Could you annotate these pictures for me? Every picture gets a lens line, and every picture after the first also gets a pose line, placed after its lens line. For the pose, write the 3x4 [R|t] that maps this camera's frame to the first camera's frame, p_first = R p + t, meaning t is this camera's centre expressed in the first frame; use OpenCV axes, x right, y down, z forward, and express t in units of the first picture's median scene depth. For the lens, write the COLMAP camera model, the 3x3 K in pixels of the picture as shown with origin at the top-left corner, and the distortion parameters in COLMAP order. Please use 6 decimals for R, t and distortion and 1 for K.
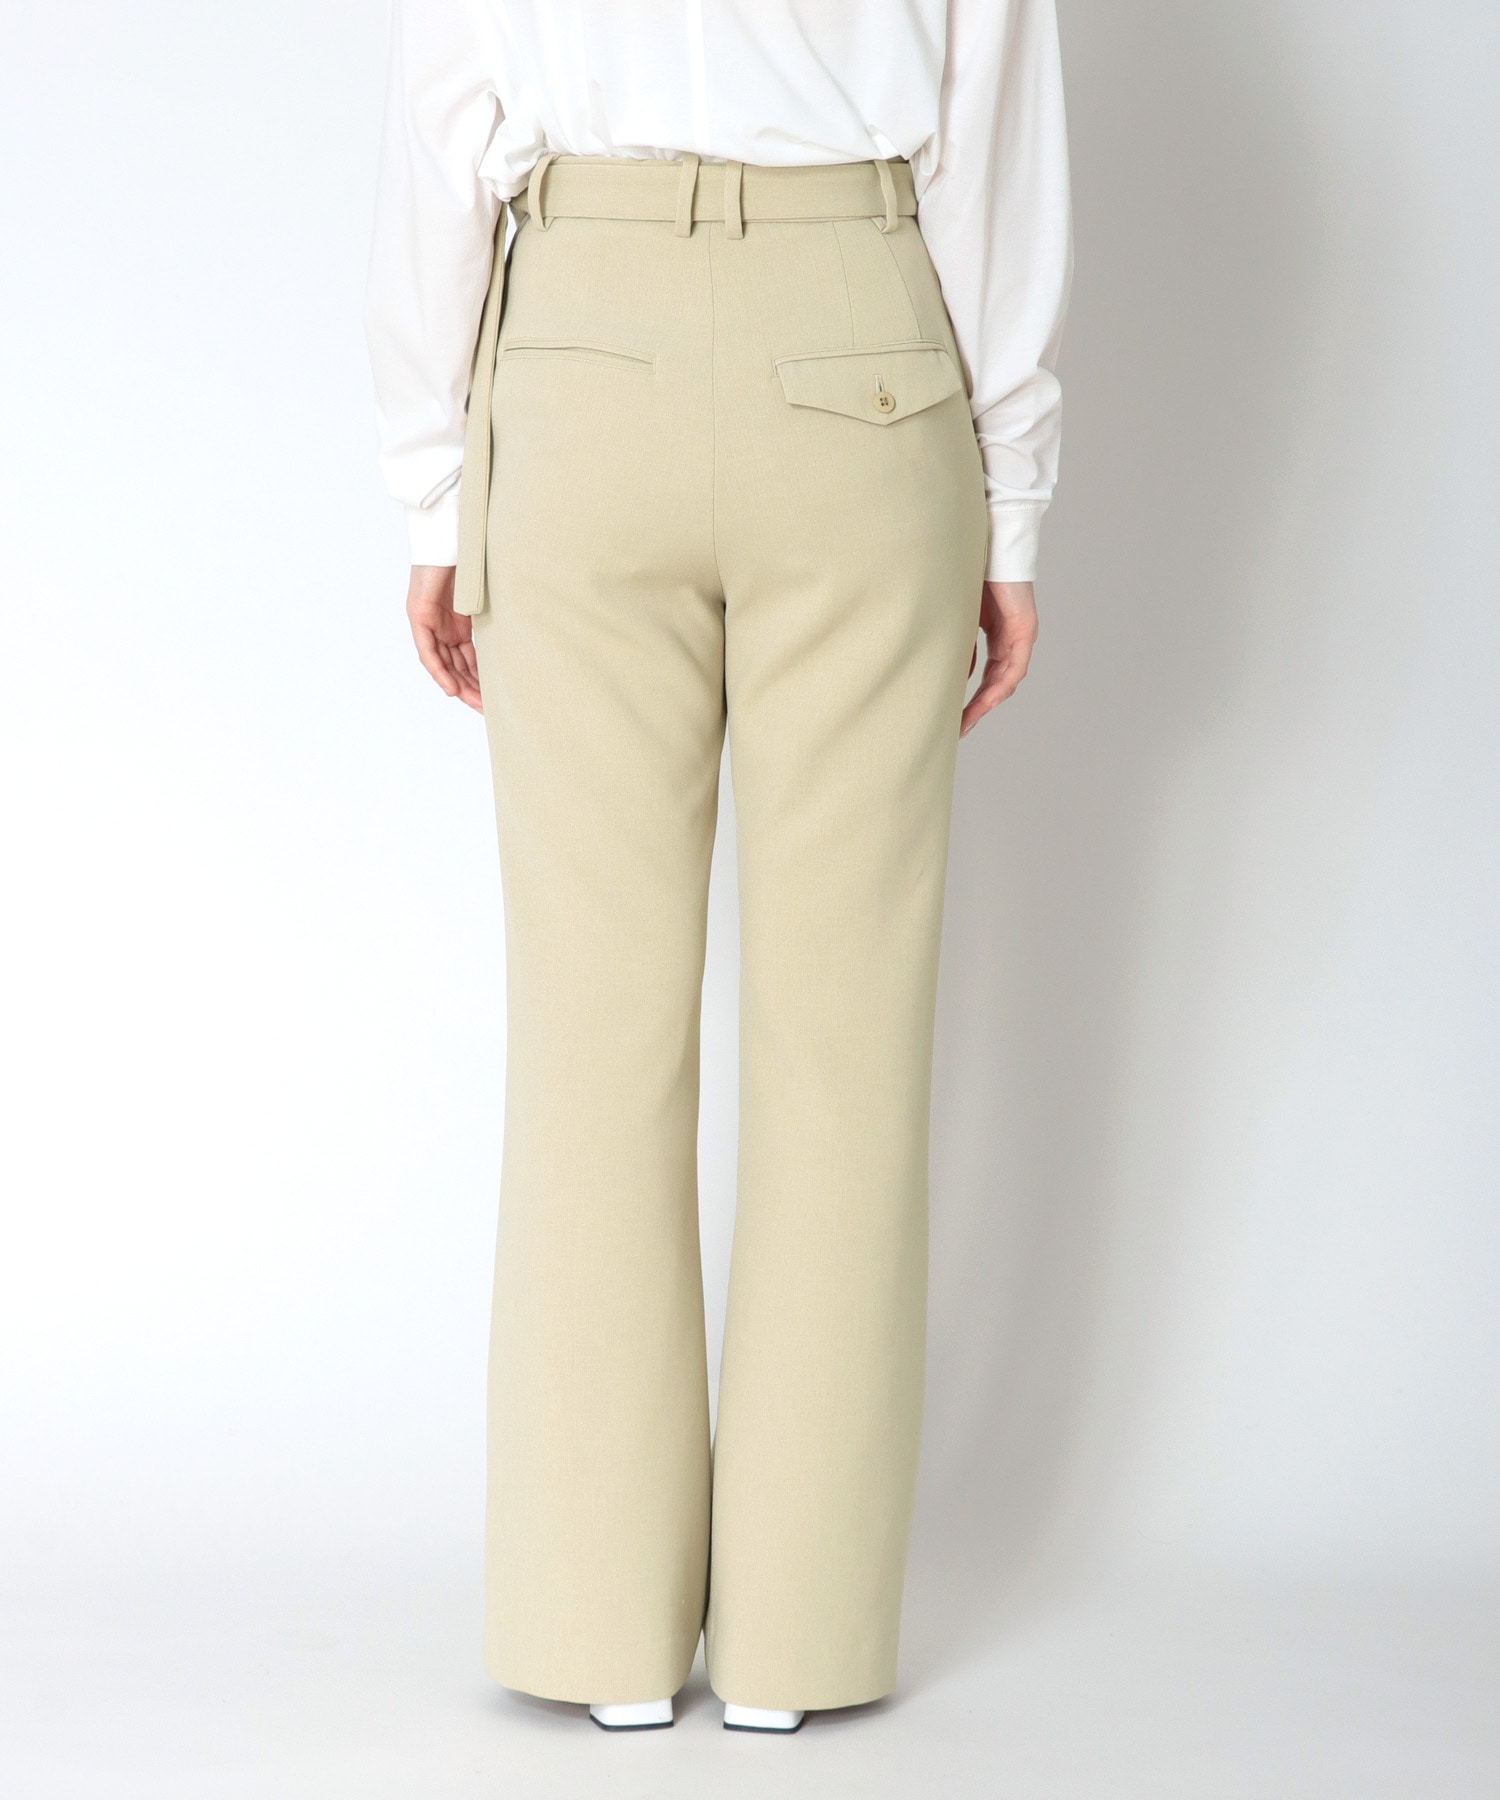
lens RADIAL K [[6901.8, 0, 748.5], [0, 6901.8, 900.0], [0, 0, 1]] dist [0.018917, 0.000000]
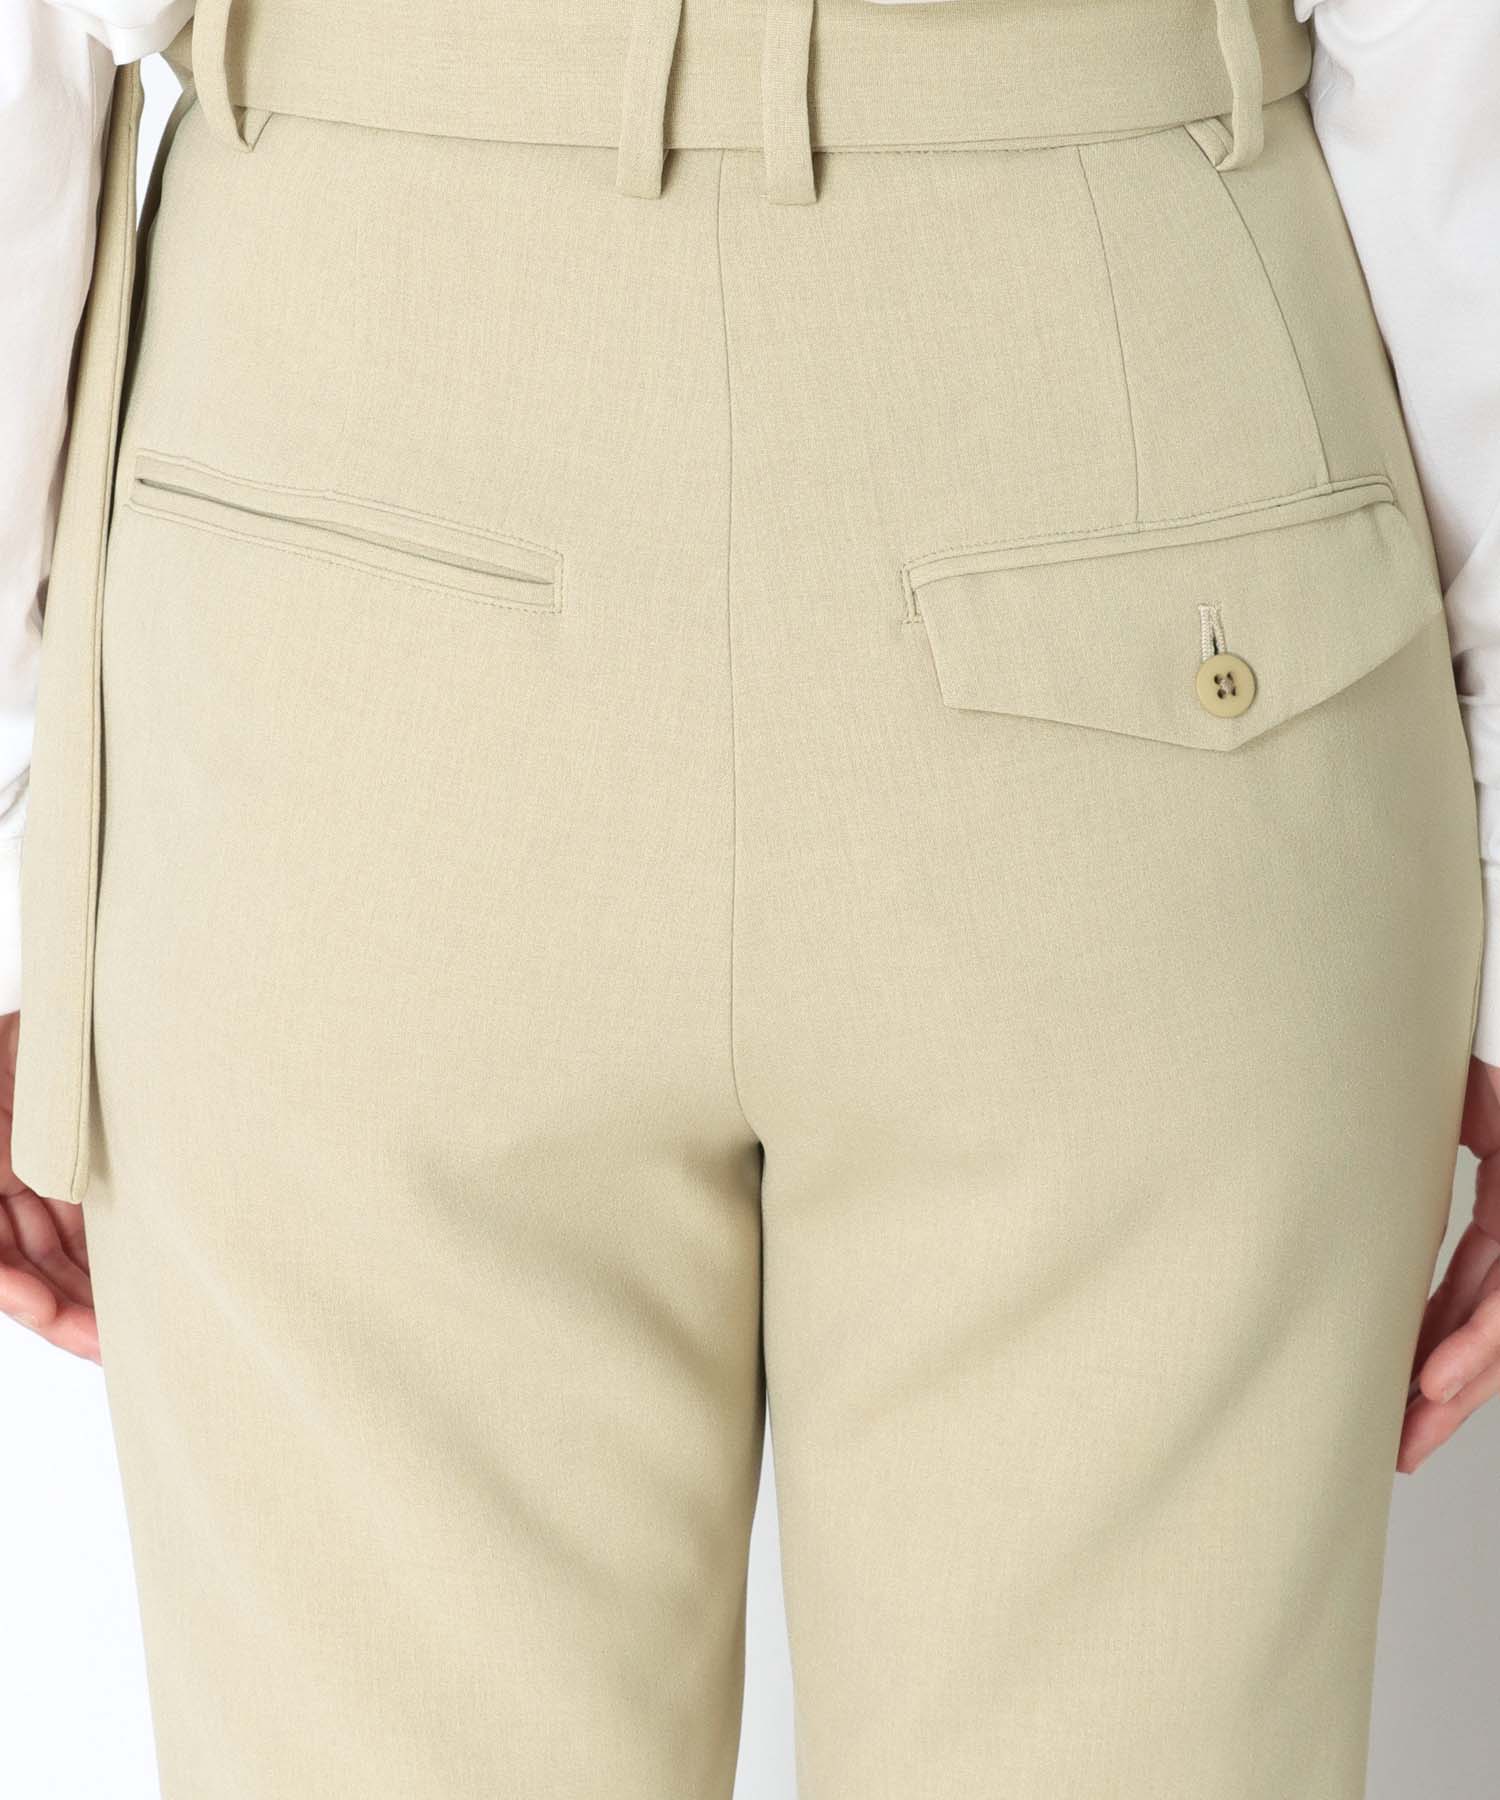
lens RADIAL K [[6901.8, 0, 752.8], [0, 6901.8, 899.8], [0, 0, 1]] dist [0.018917, 0.000000]
pose [[0.999983, -0.002709, 0.005161, -0.005748], [0.001764, 0.984570, 0.174985, -0.121085], [-0.005555, -0.174973, 0.984558, 0.654450]]
